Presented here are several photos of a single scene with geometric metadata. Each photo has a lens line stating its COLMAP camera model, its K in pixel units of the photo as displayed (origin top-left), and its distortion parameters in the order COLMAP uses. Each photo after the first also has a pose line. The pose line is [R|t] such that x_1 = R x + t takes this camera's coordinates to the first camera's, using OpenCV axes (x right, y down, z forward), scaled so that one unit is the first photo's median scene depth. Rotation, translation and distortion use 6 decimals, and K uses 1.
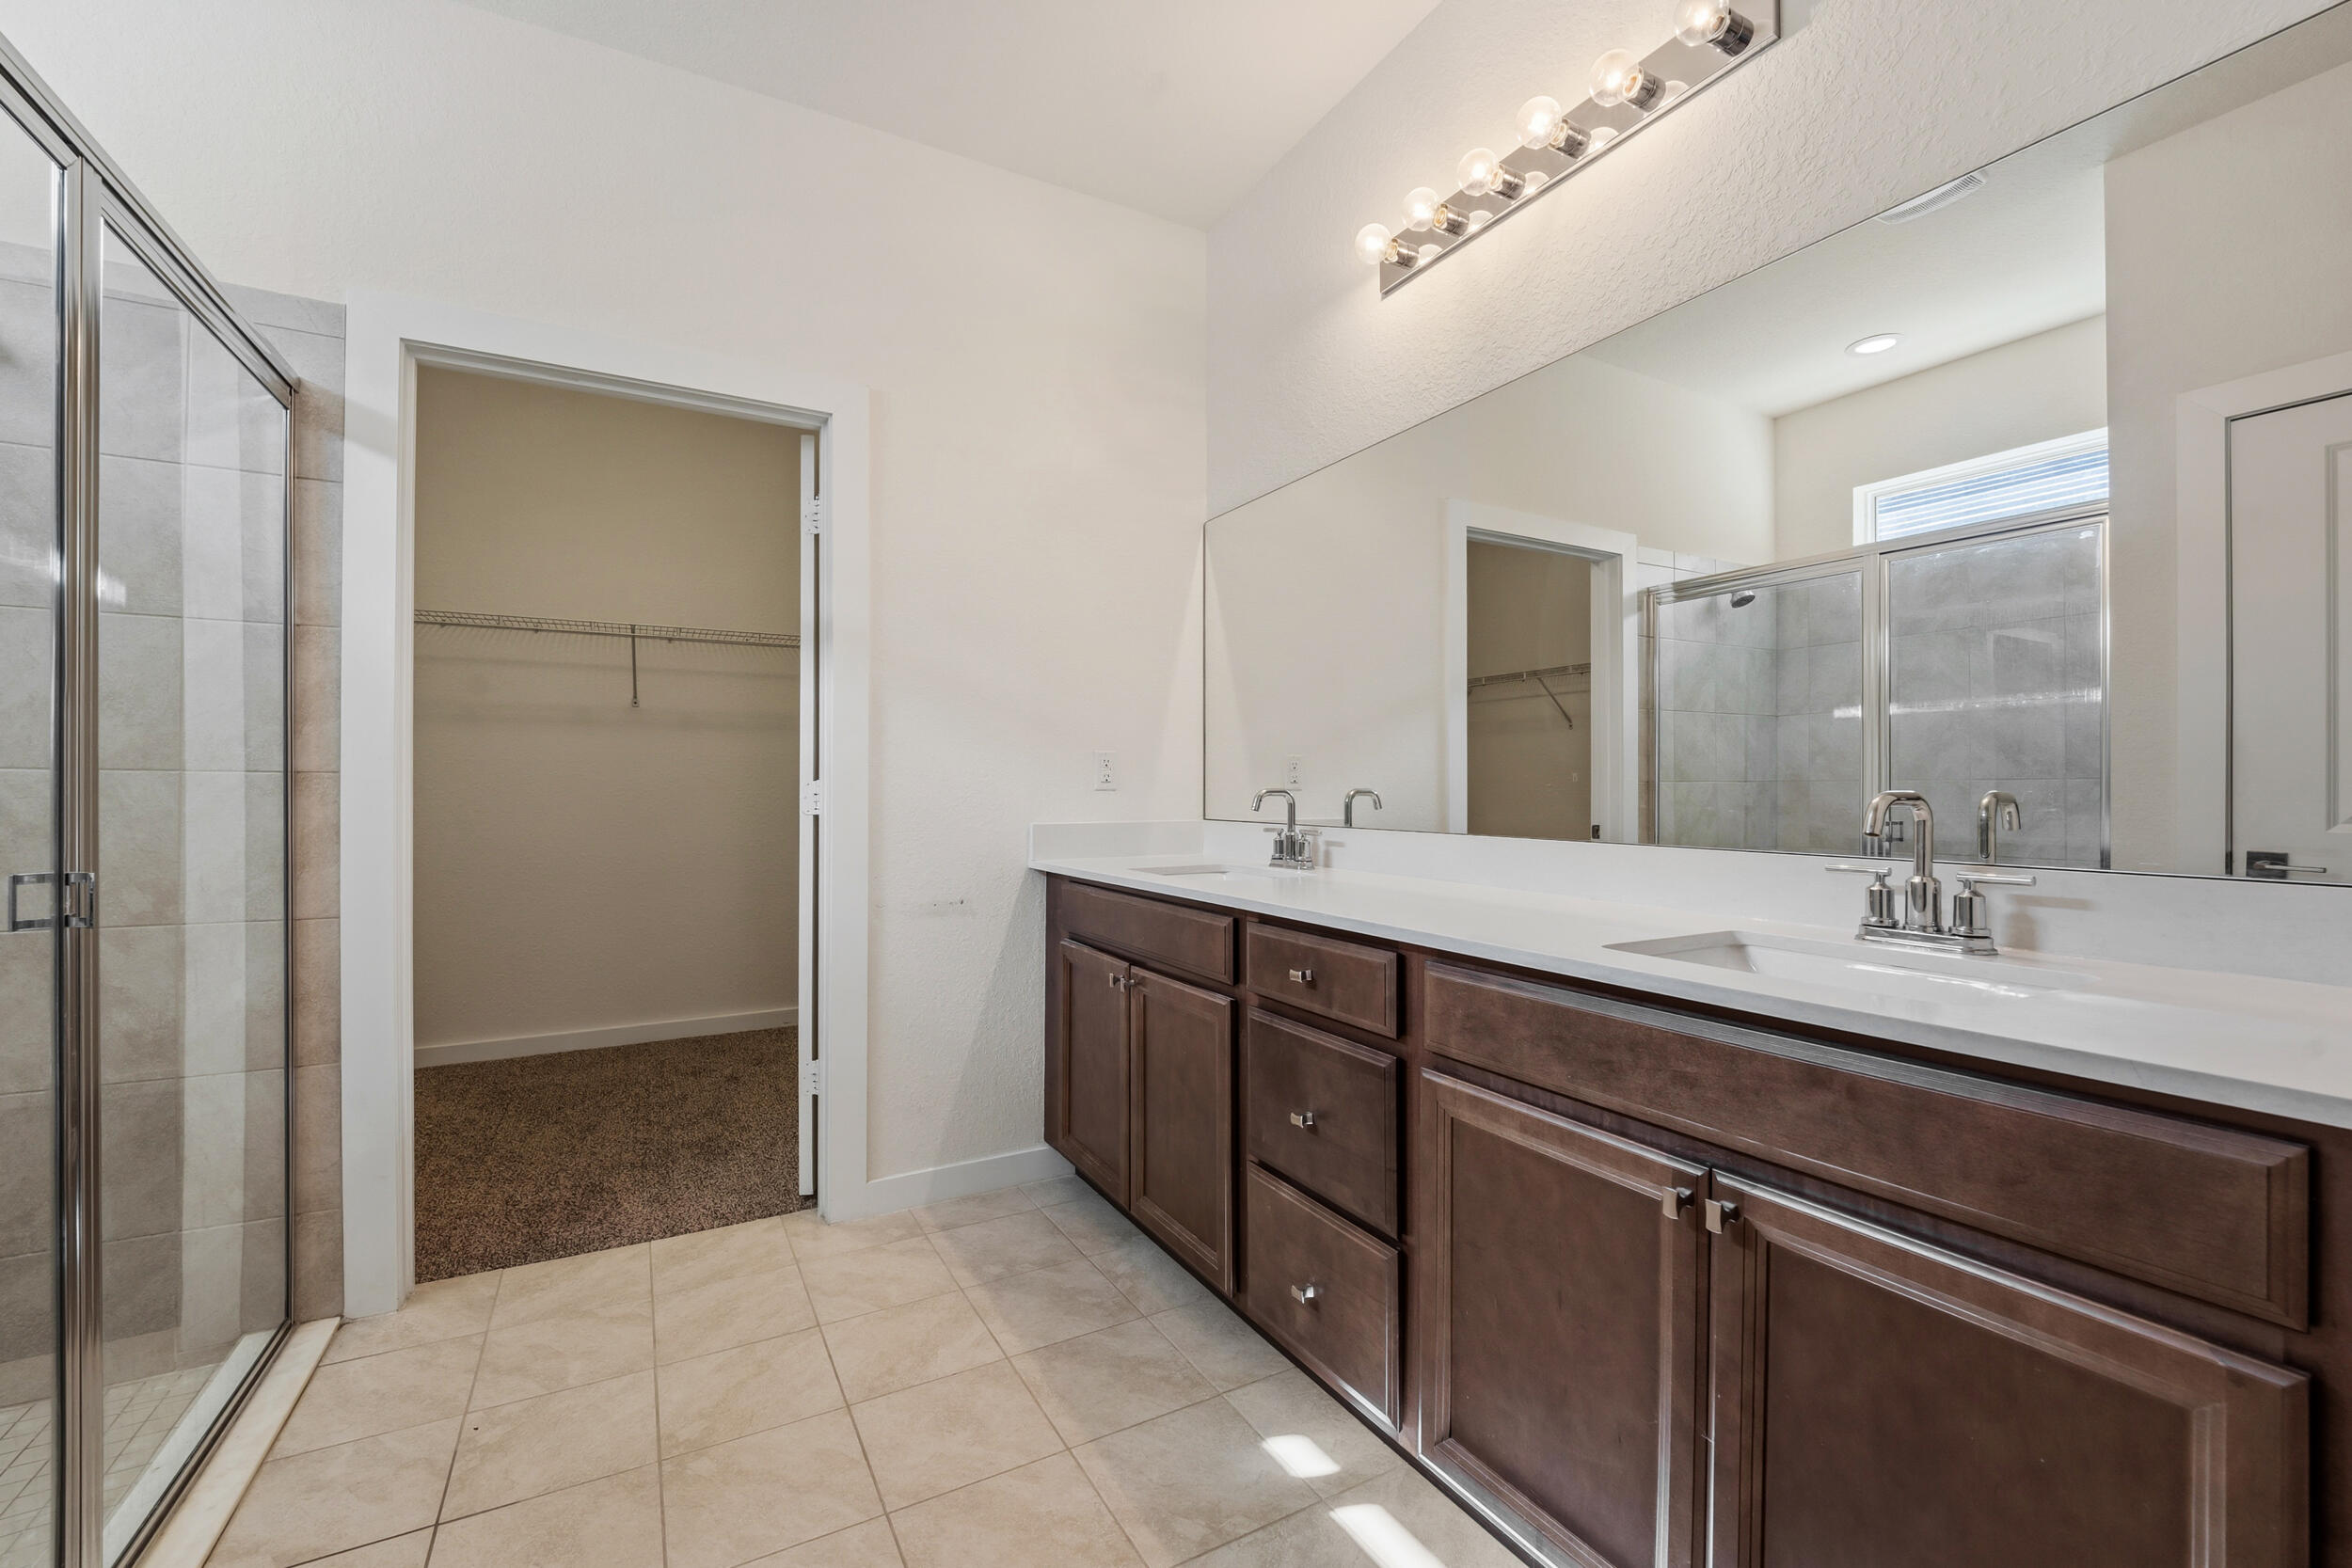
lens RADIAL K [[977.7, 0, 1171.8], [0, 977.7, 782.4], [0, 0, 1]] dist [-0.008208, -0.001665]
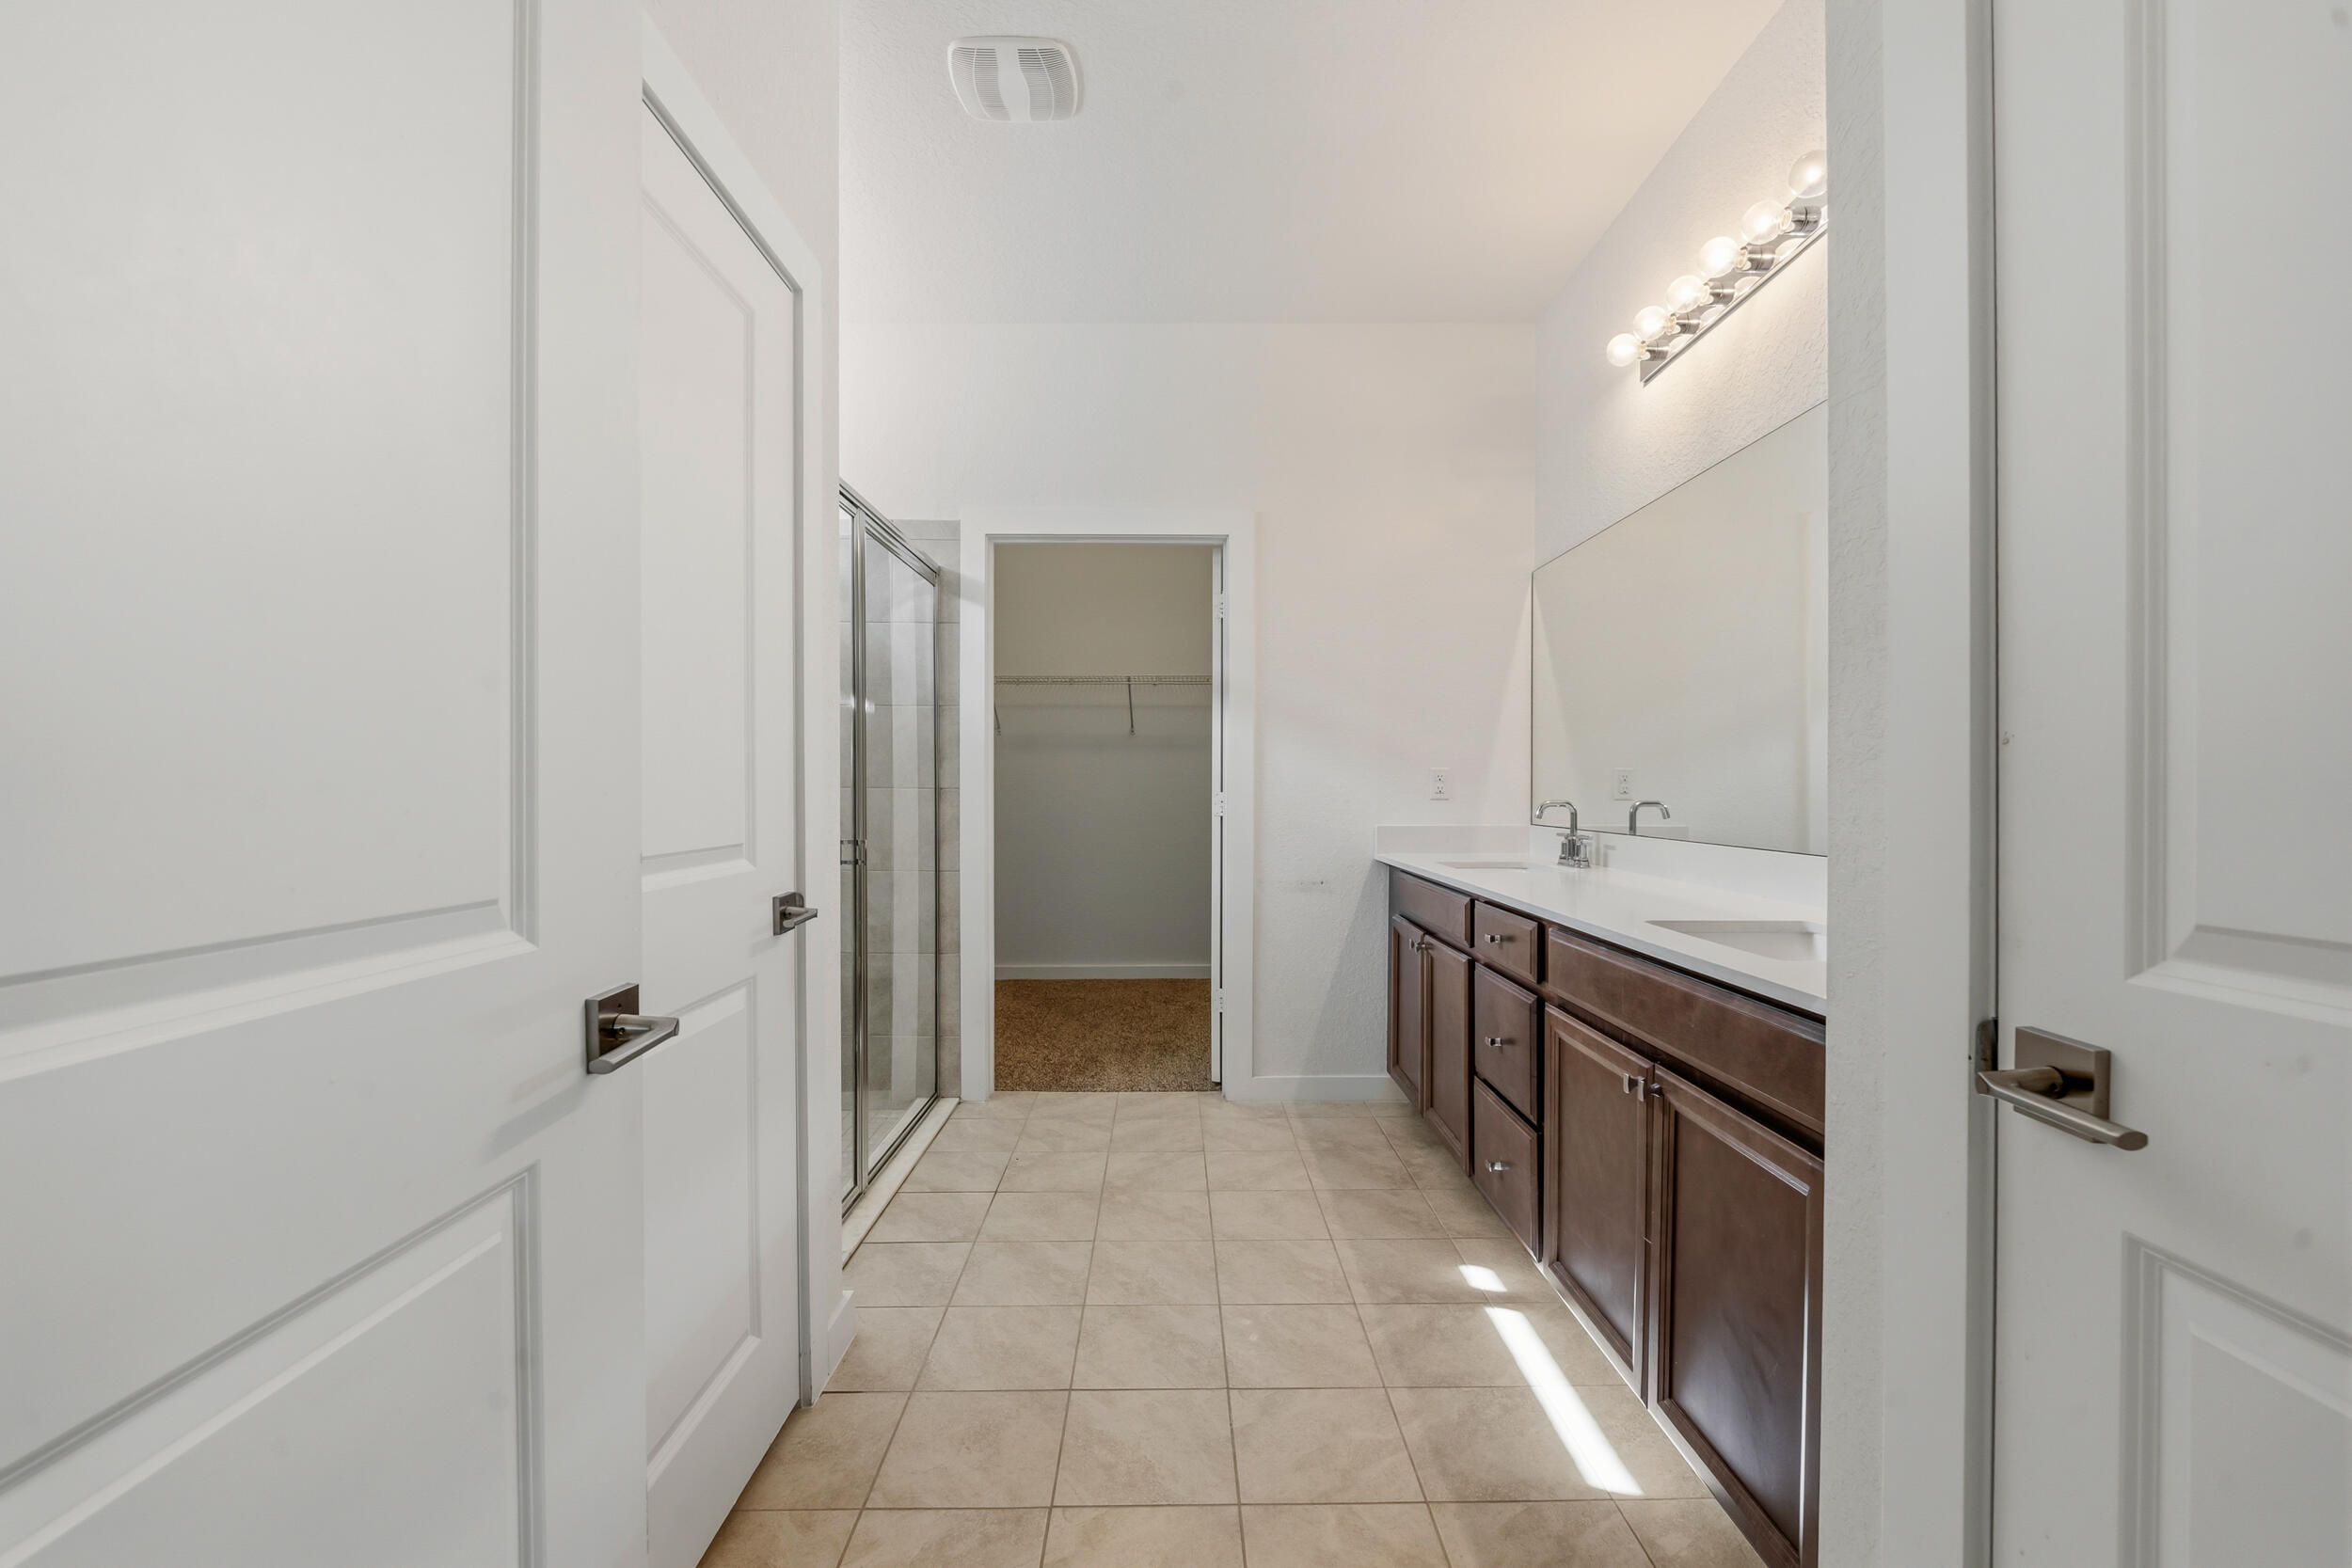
lens RADIAL K [[977.7, 0, 1181.1], [0, 977.7, 790.3], [0, 0, 1]] dist [-0.008208, -0.001665]
pose [[0.879507, 0.002508, -0.475879, 0.329742], [0.002295, 0.999952, 0.009513, -0.023136], [0.475880, -0.009459, 0.879459, -0.354888]]
